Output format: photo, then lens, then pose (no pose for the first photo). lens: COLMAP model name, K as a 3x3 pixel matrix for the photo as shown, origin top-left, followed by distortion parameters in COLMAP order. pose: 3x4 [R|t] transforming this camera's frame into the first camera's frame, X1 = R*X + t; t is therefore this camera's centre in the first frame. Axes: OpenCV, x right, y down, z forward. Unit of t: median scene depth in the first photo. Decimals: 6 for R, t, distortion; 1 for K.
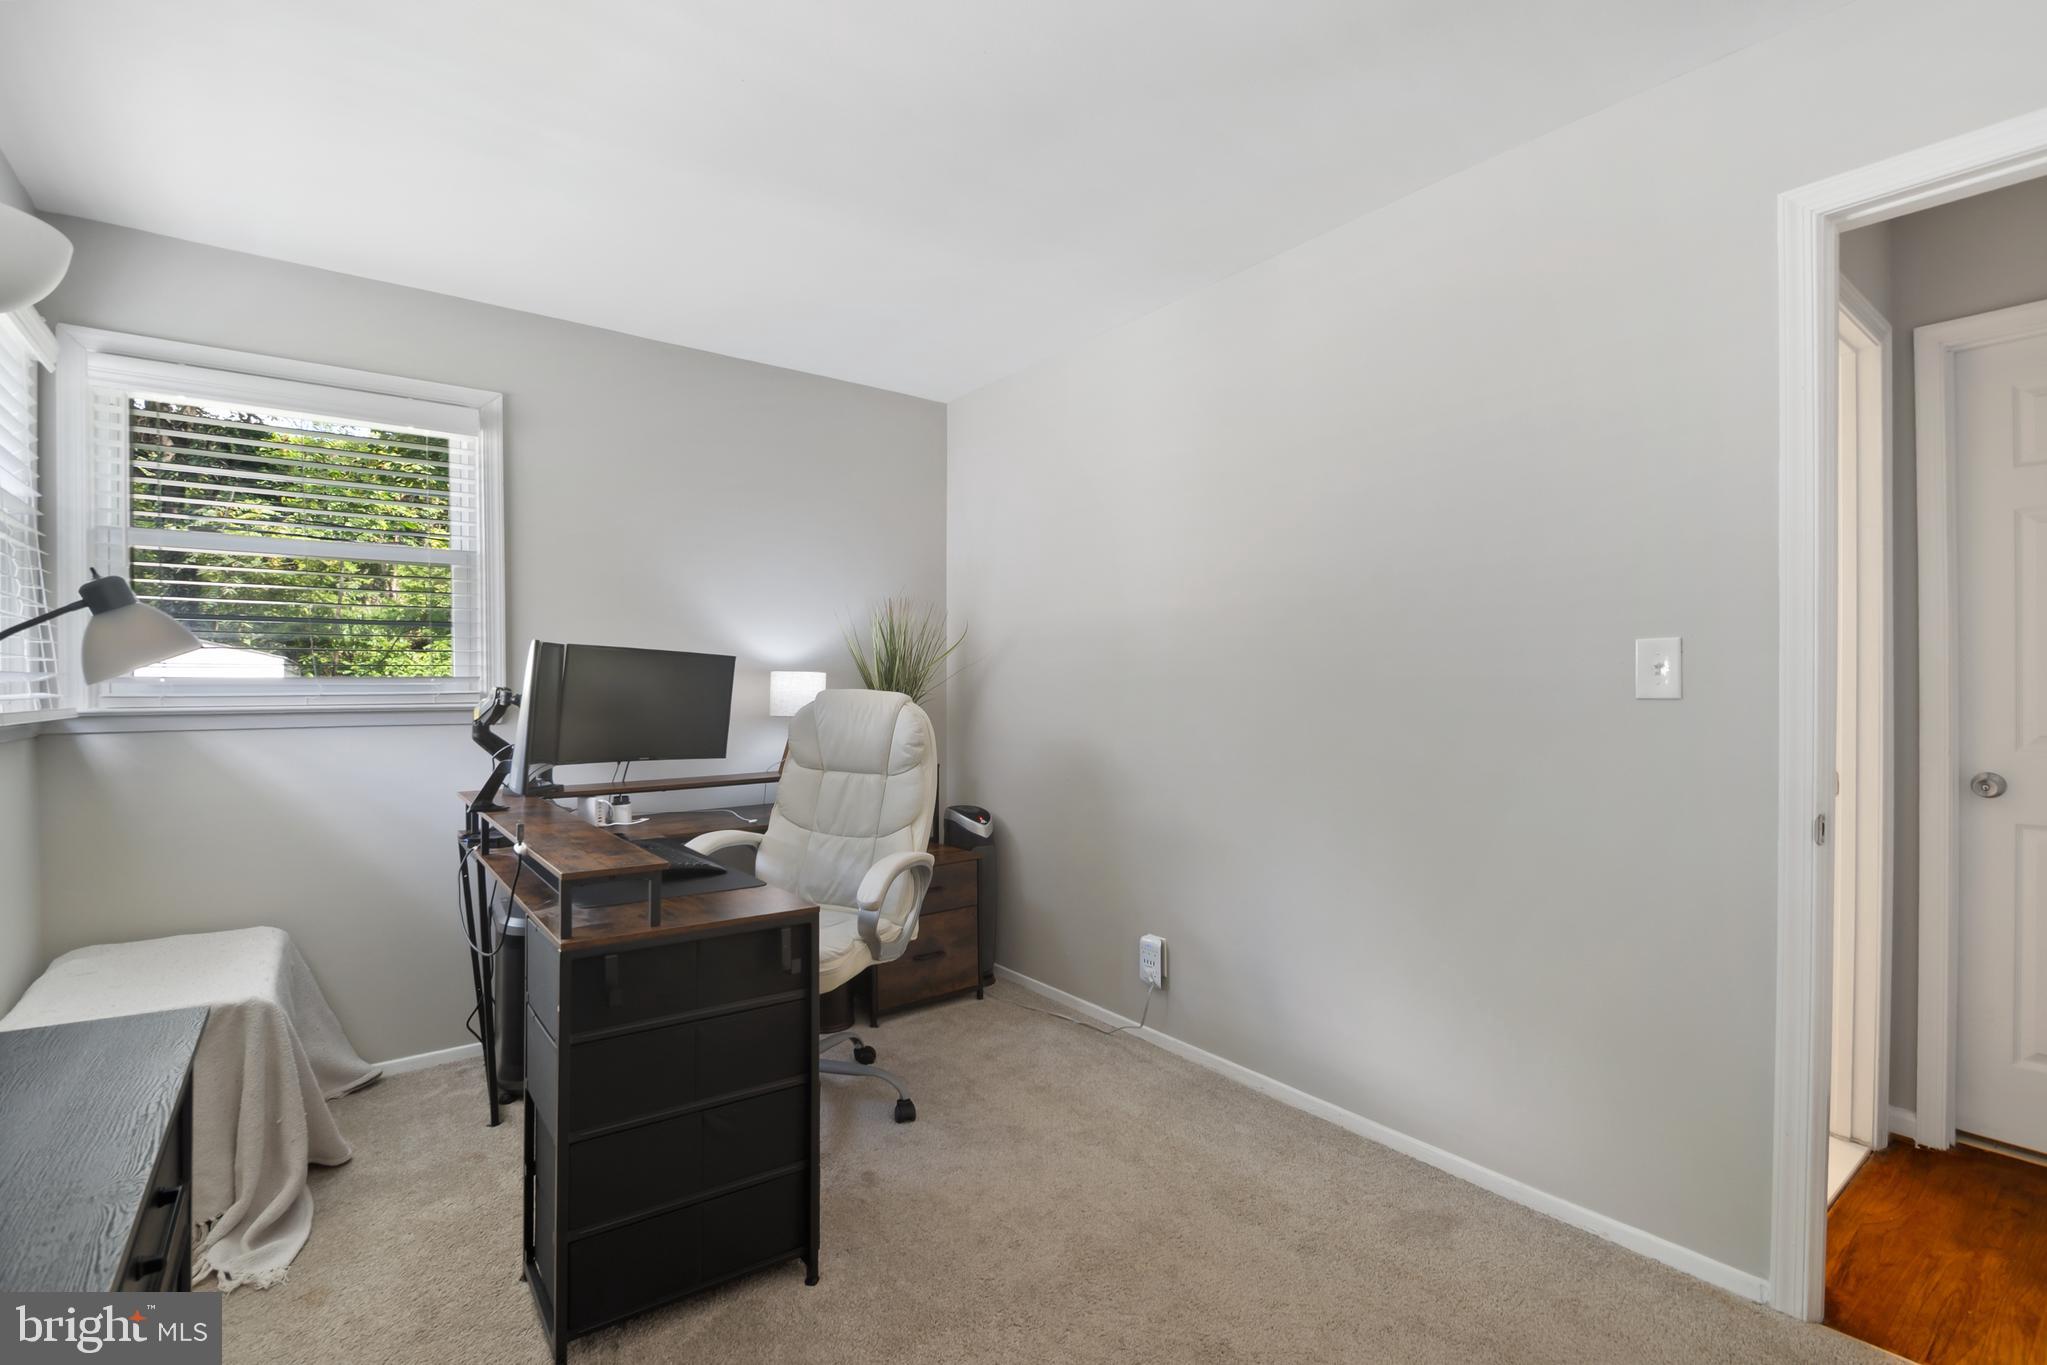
lens RADIAL K [[897.1, 0, 1008.6], [0, 897.1, 679.6], [0, 0, 1]] dist [-0.001038, -0.000801]
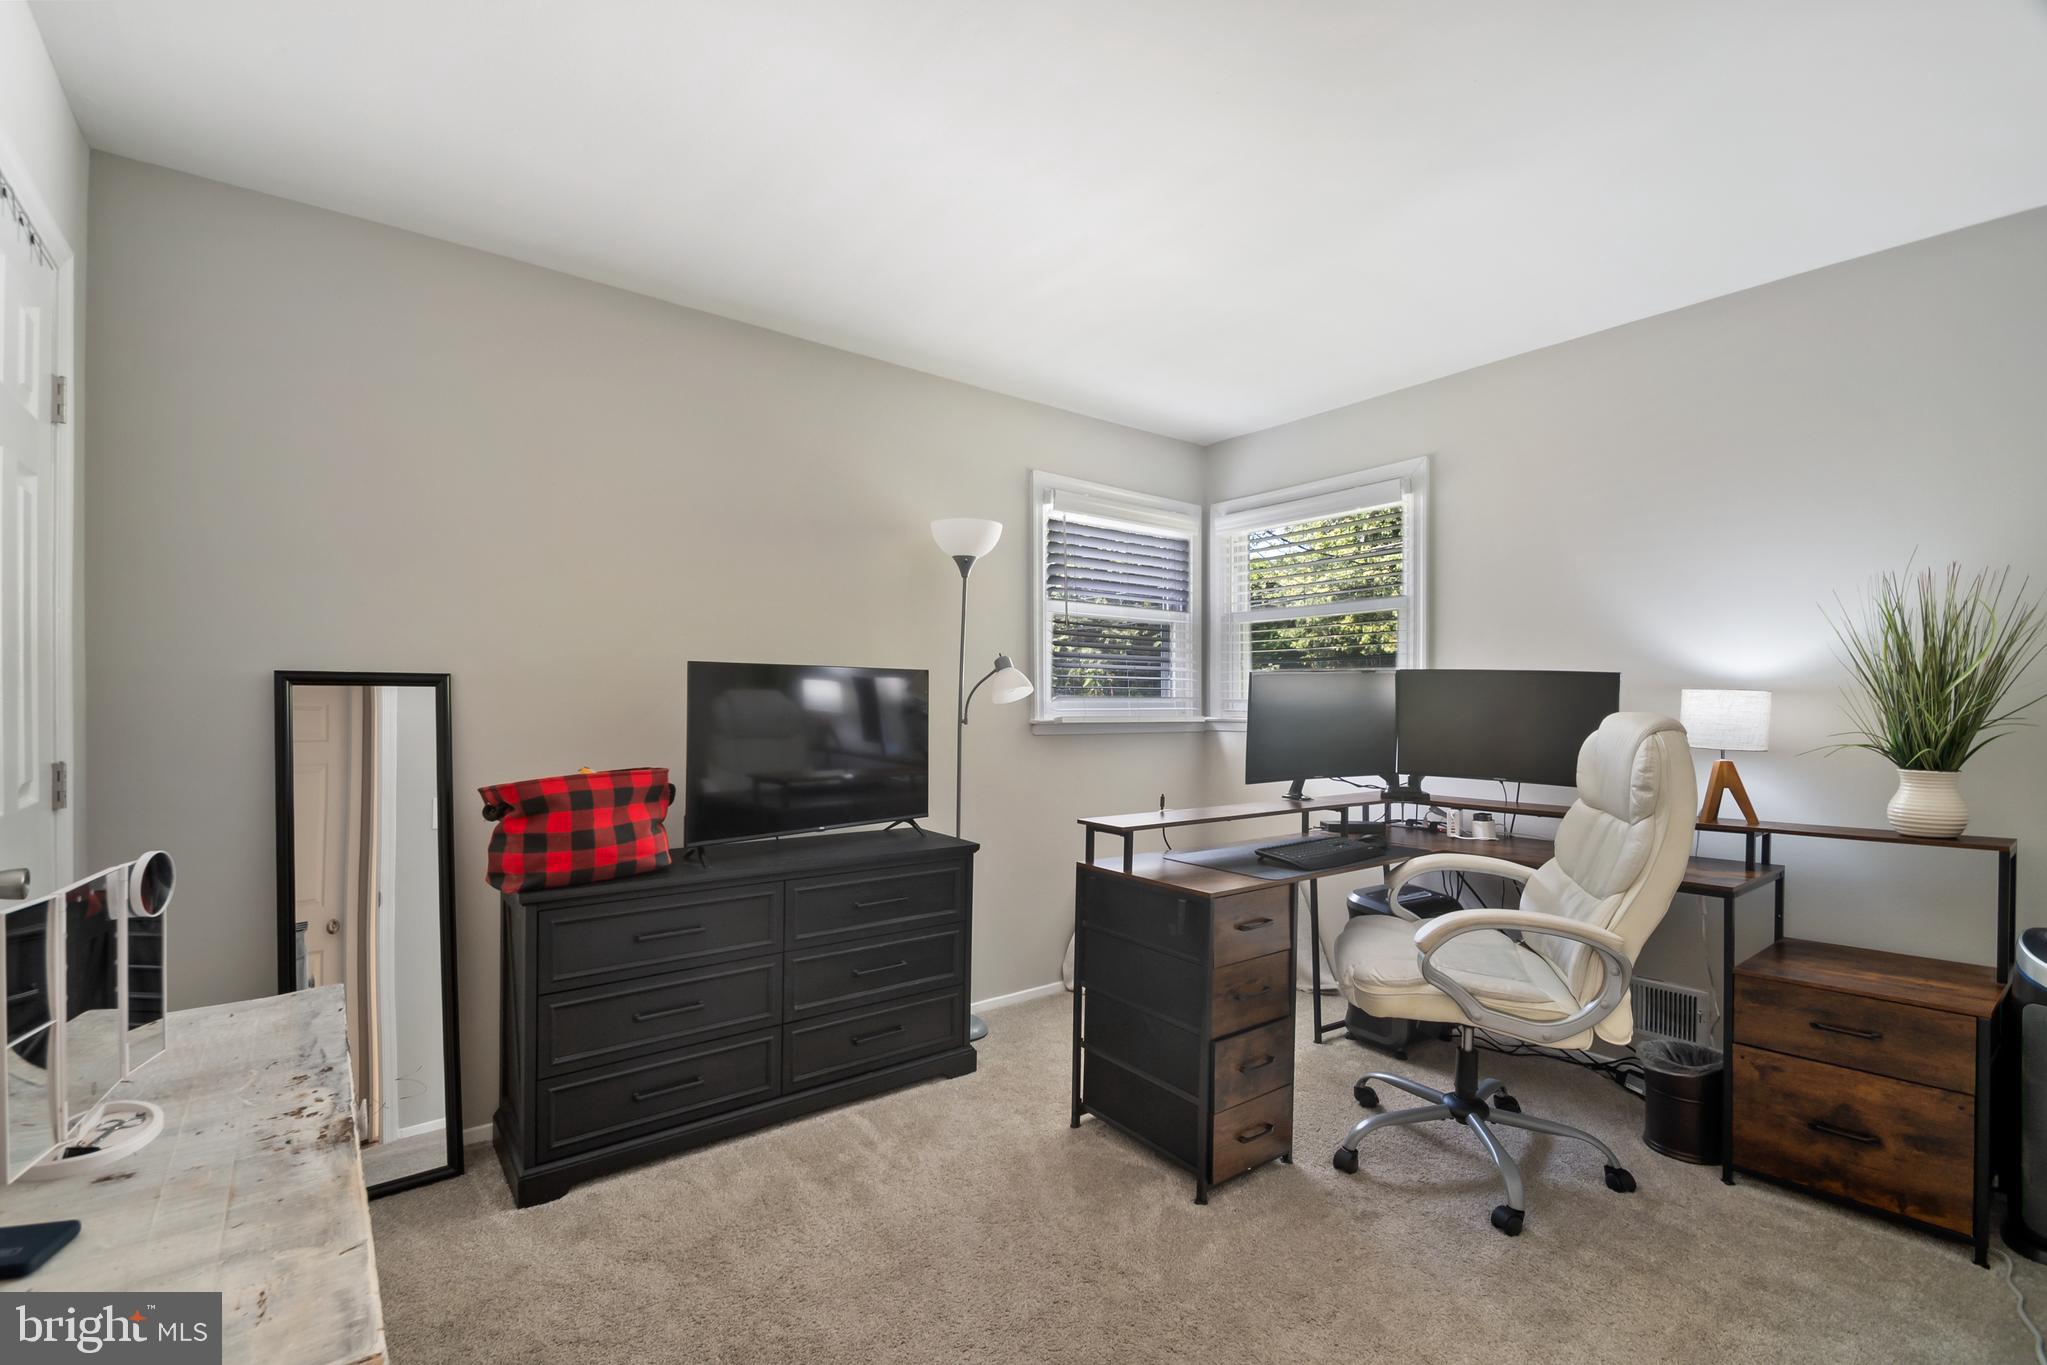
lens RADIAL K [[897.1, 0, 1008.6], [0, 897.1, 679.6], [0, 0, 1]] dist [-0.001038, -0.000801]
pose [[0.029860, -0.024264, -0.999260, 0.616325], [0.004841, 0.999697, -0.024130, -0.001390], [0.999542, -0.004117, 0.029968, 0.444480]]
